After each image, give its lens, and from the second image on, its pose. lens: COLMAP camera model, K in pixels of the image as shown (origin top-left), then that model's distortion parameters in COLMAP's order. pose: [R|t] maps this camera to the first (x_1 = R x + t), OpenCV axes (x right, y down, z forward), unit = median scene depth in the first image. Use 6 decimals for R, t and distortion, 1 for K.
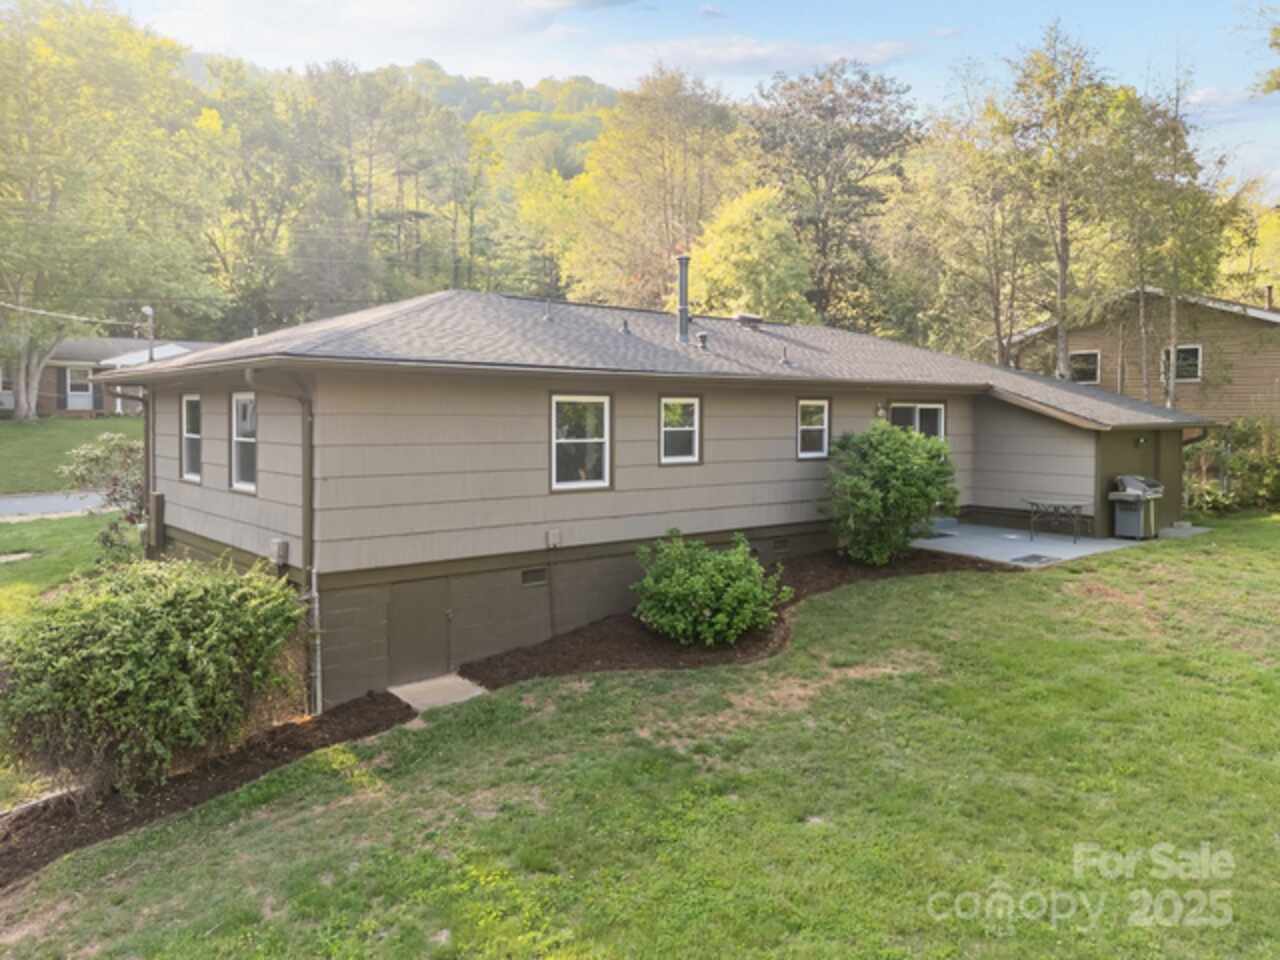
lens RADIAL K [[903.8, 0, 638.6], [0, 903.8, 484.1], [0, 0, 1]] dist [0.007844, -0.008851]
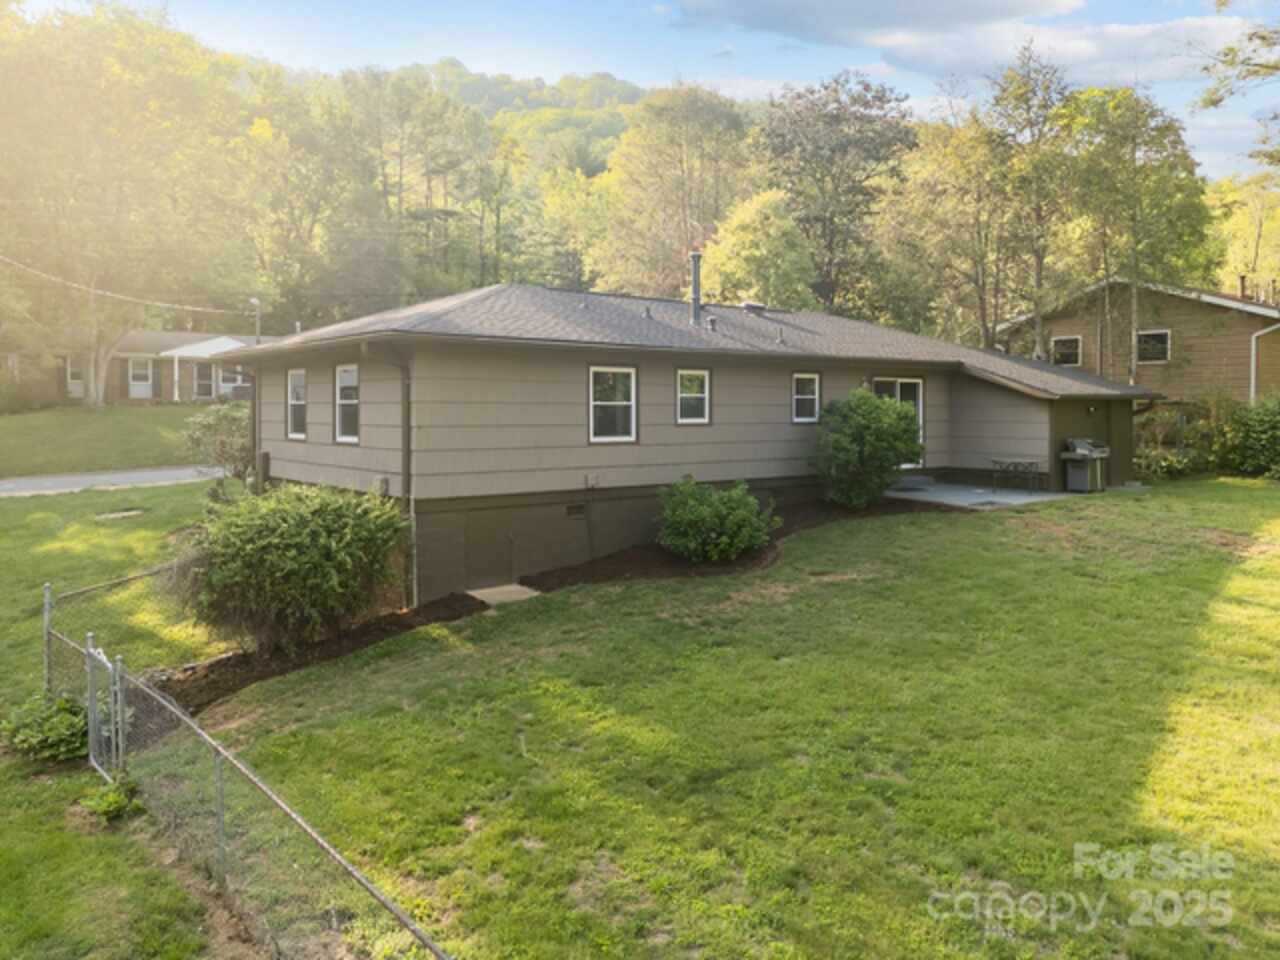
lens RADIAL K [[903.8, 0, 640.9], [0, 903.8, 475.7], [0, 0, 1]] dist [0.007844, -0.008851]
pose [[0.999777, -0.001773, -0.021042, 0.000625], [0.001712, 0.999994, -0.002939, 0.041722], [0.021047, 0.002902, 0.999774, -0.182389]]
